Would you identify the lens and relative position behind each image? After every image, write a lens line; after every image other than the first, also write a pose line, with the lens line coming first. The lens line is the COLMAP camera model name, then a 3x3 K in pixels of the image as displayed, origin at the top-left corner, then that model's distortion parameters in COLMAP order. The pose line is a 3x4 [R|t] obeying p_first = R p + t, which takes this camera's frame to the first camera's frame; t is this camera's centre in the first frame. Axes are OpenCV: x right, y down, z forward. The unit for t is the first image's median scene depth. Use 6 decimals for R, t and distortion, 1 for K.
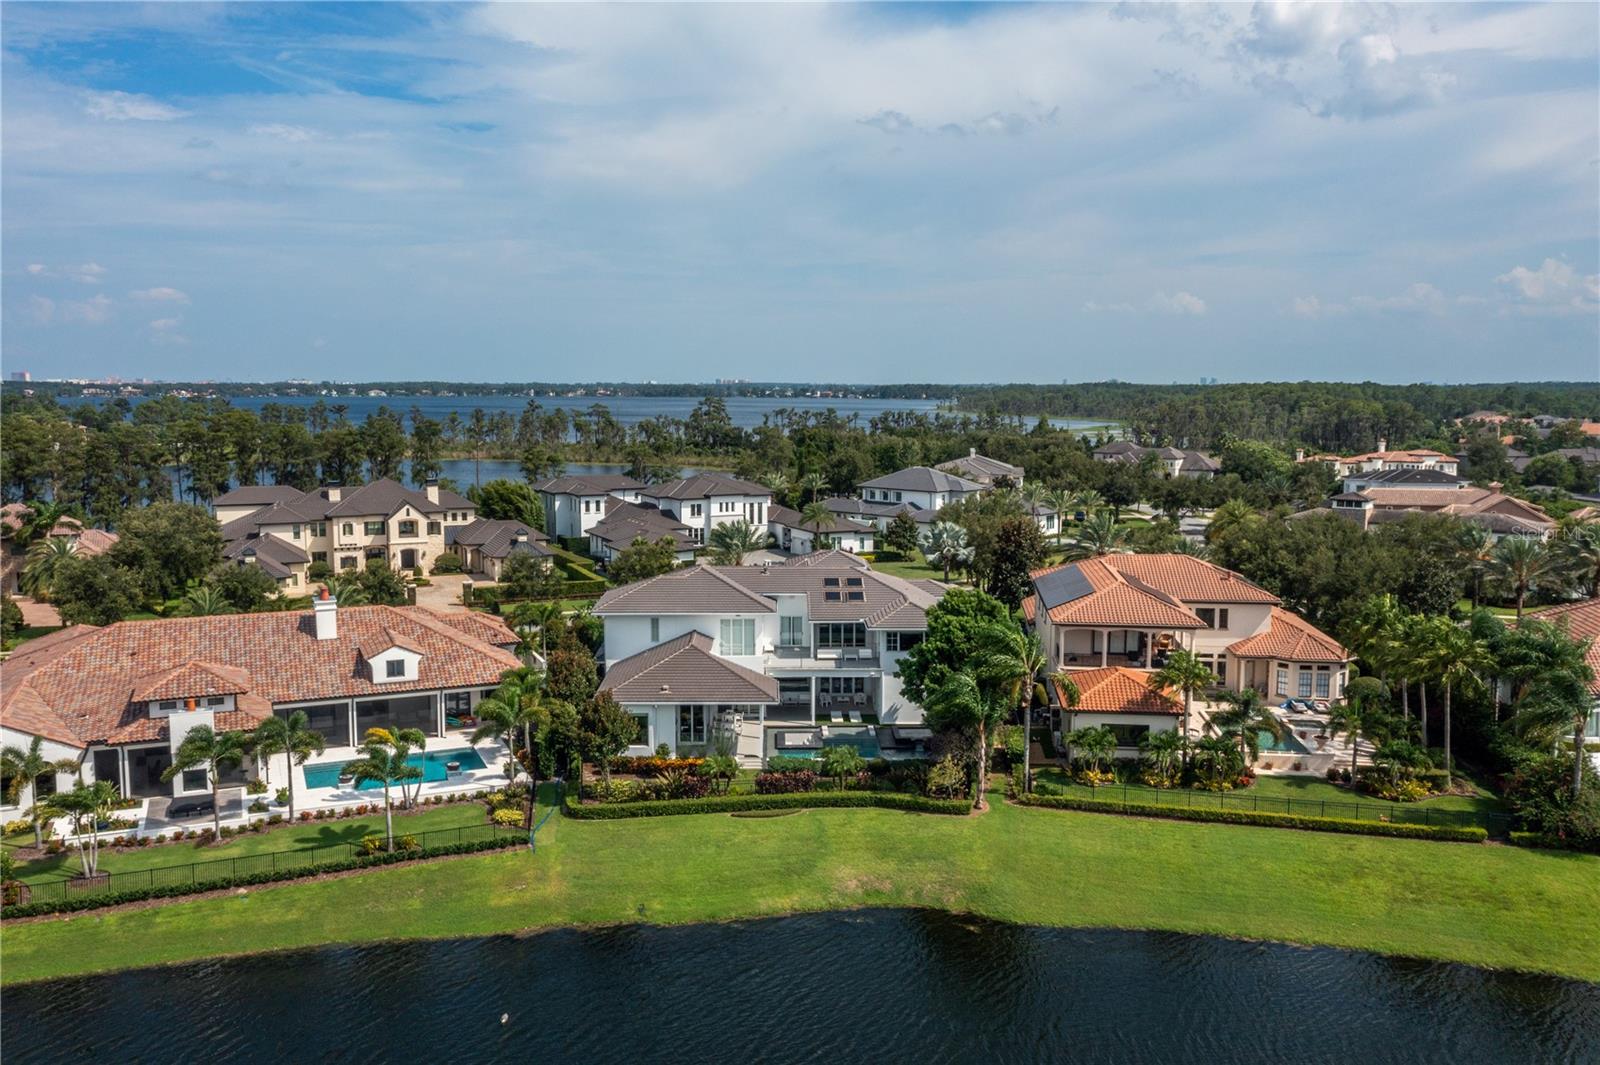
lens RADIAL K [[1238.7, 0, 800.6], [0, 1238.7, 546.1], [0, 0, 1]] dist [0.009097, 0.012661]
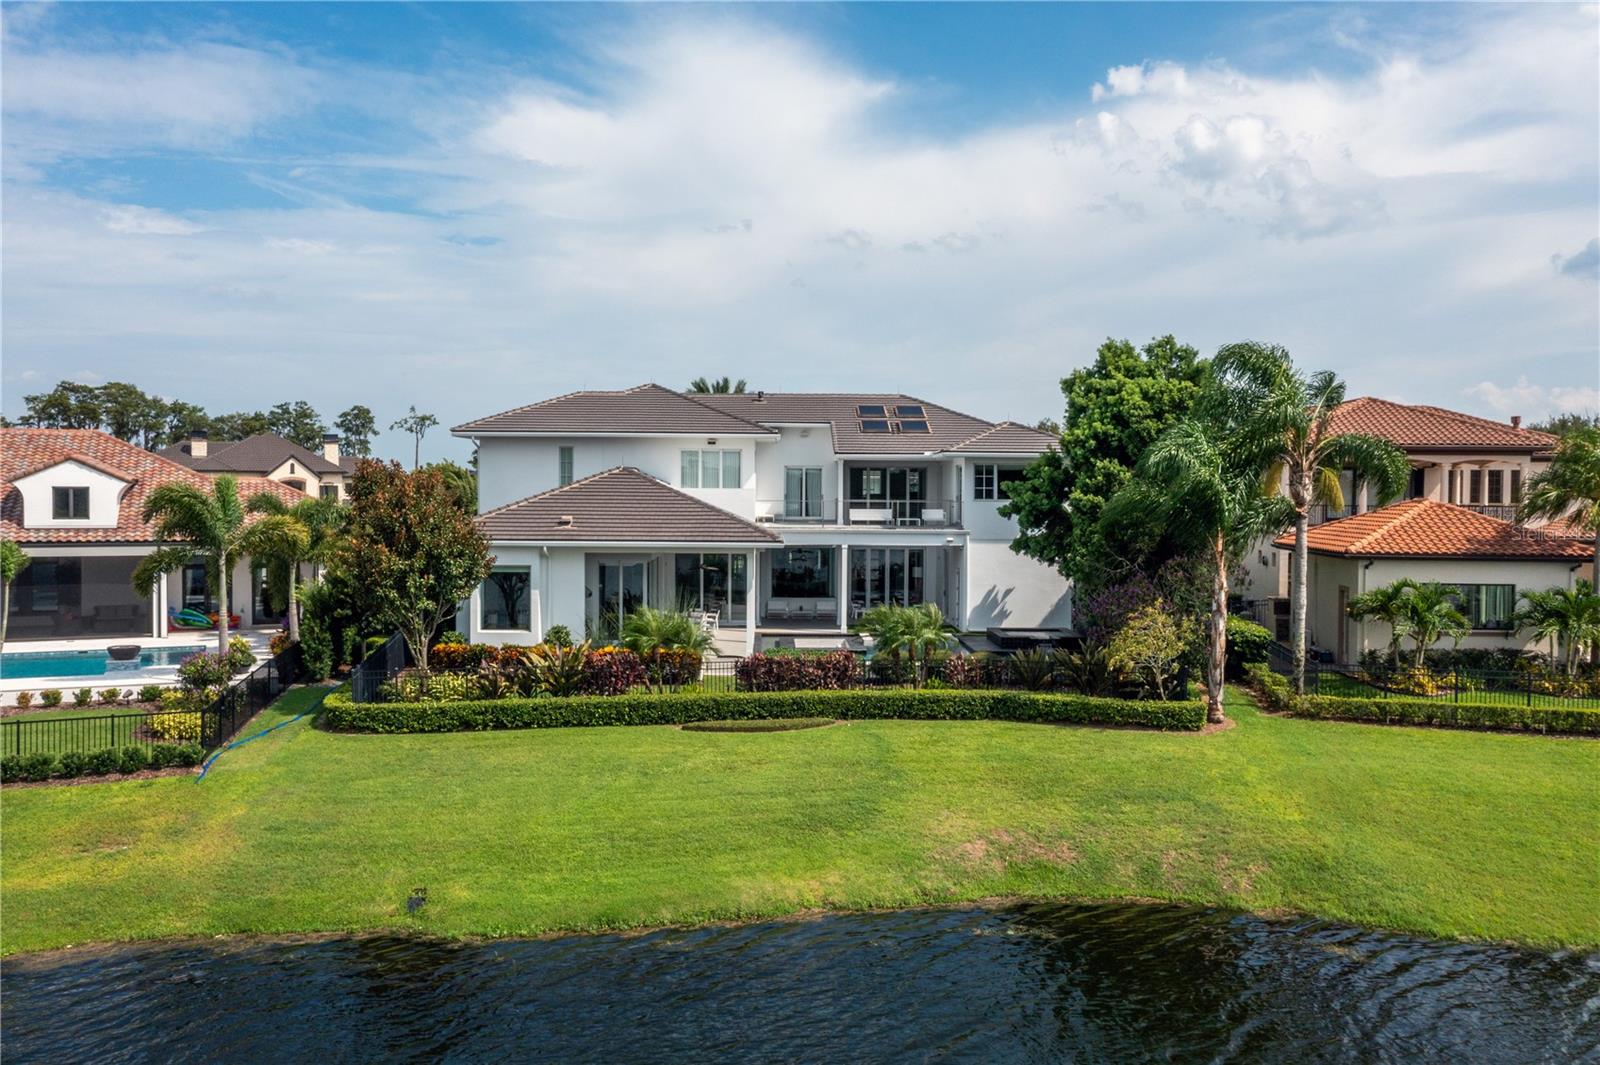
lens RADIAL K [[1238.7, 0, 808.9], [0, 1238.7, 542.3], [0, 0, 1]] dist [0.009097, 0.012661]
pose [[0.999921, 0.007464, 0.010095, -0.014244], [-0.006522, 0.995887, -0.090371, 0.188772], [-0.010728, 0.090298, 0.995857, 0.535542]]
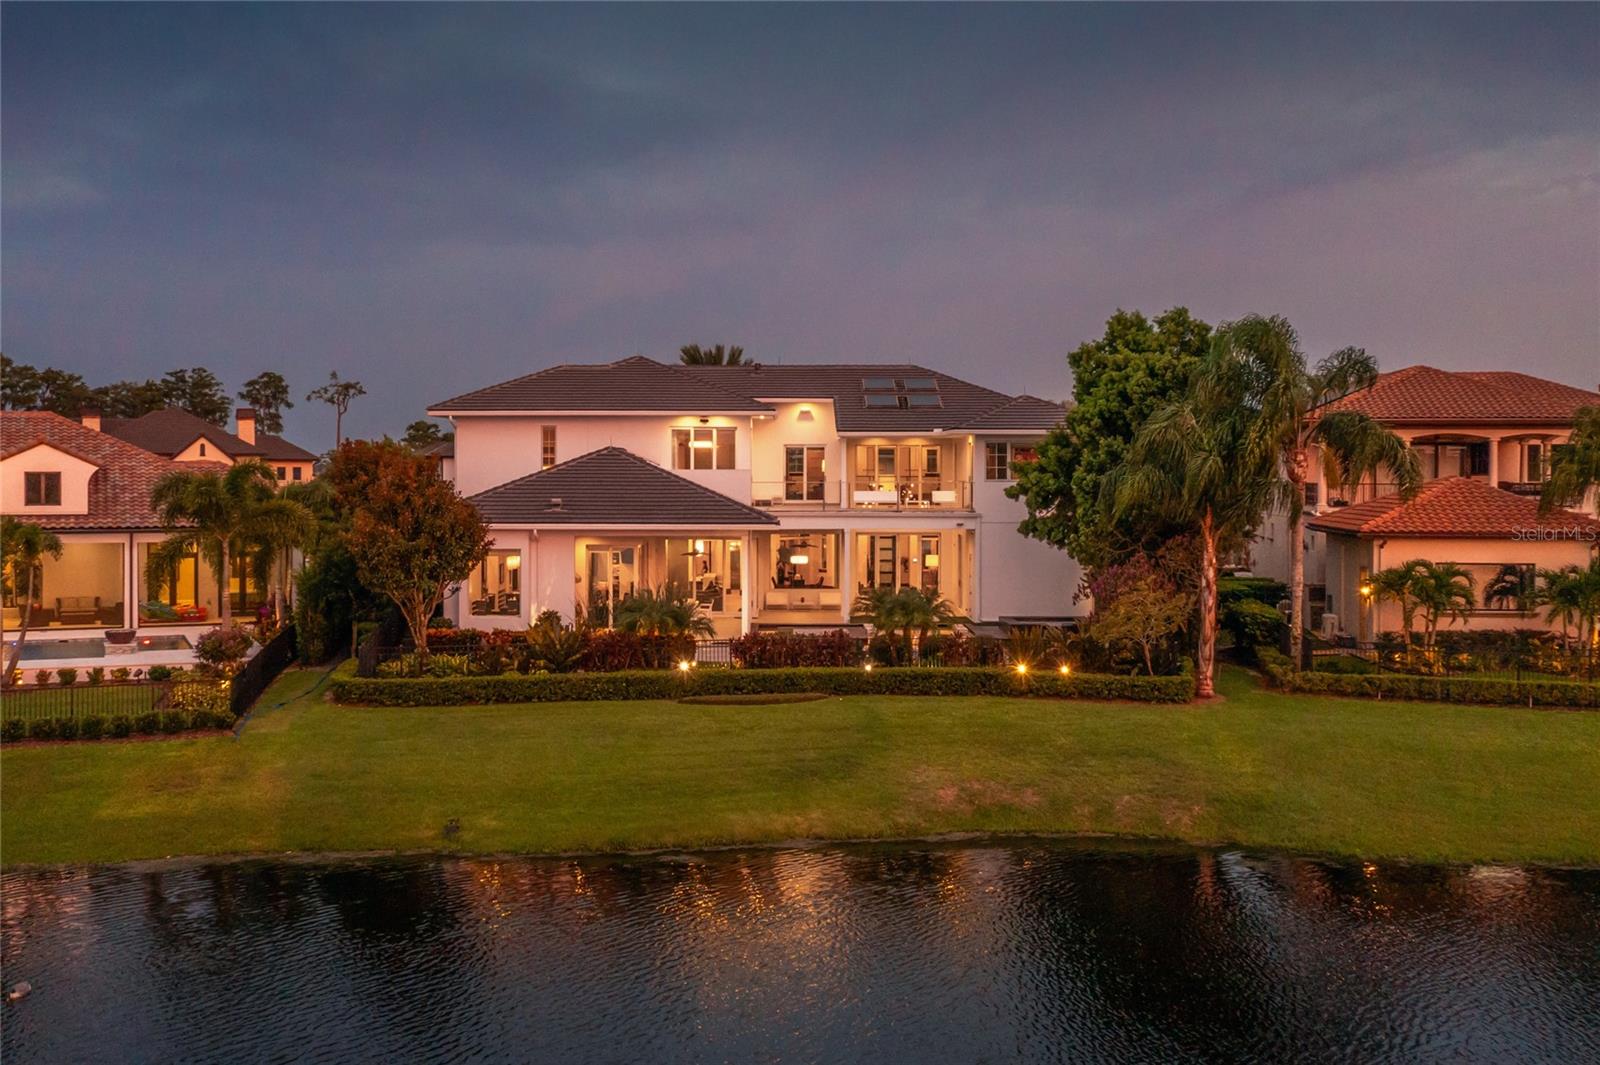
lens RADIAL K [[1639.5, 0, 792.7], [0, 1639.5, 518.9], [0, 0, 1]] dist [0.010452, 0.000000]
pose [[0.999907, 0.002207, -0.013456, -0.004370], [-0.003600, 0.994529, -0.104400, 0.211490], [0.013152, 0.104439, 0.994444, 0.374305]]
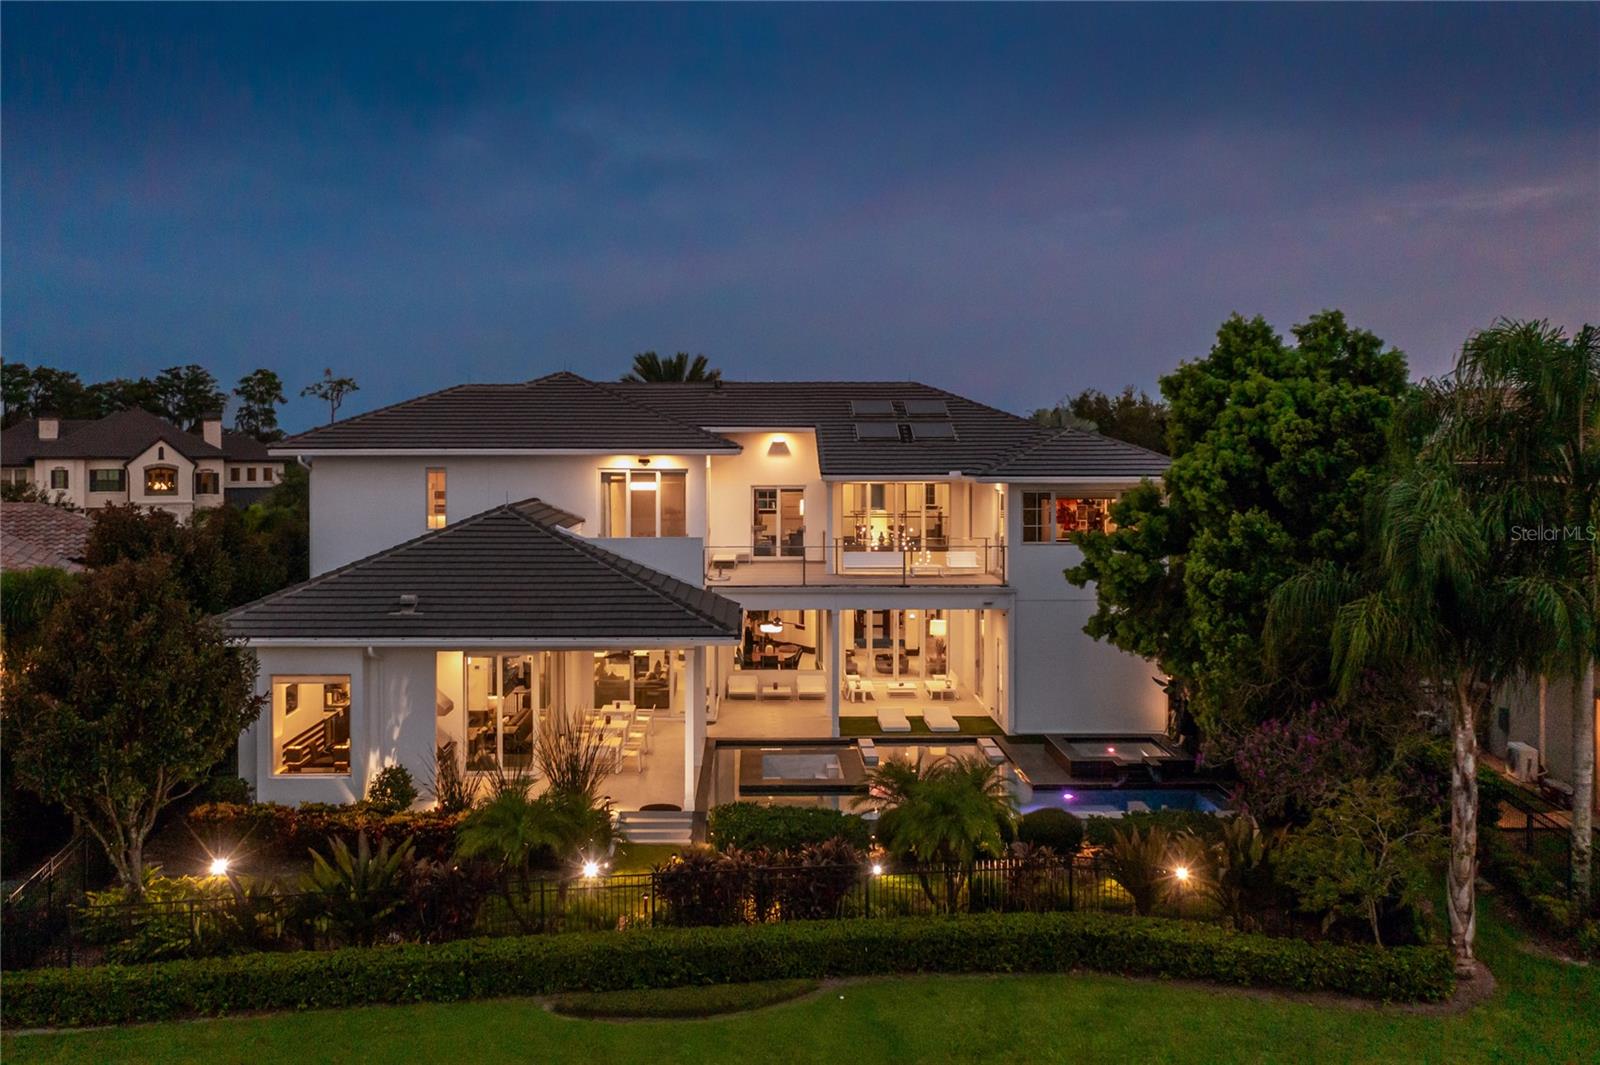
lens RADIAL K [[1380.5, 0, 792.8], [0, 1380.5, 491.6], [0, 0, 1]] dist [0.013532, -0.003257]
pose [[0.999988, 0.001404, 0.004618, -0.006551], [-0.000934, 0.994965, -0.100216, 0.136006], [-0.004736, 0.100211, 0.994955, 0.689119]]
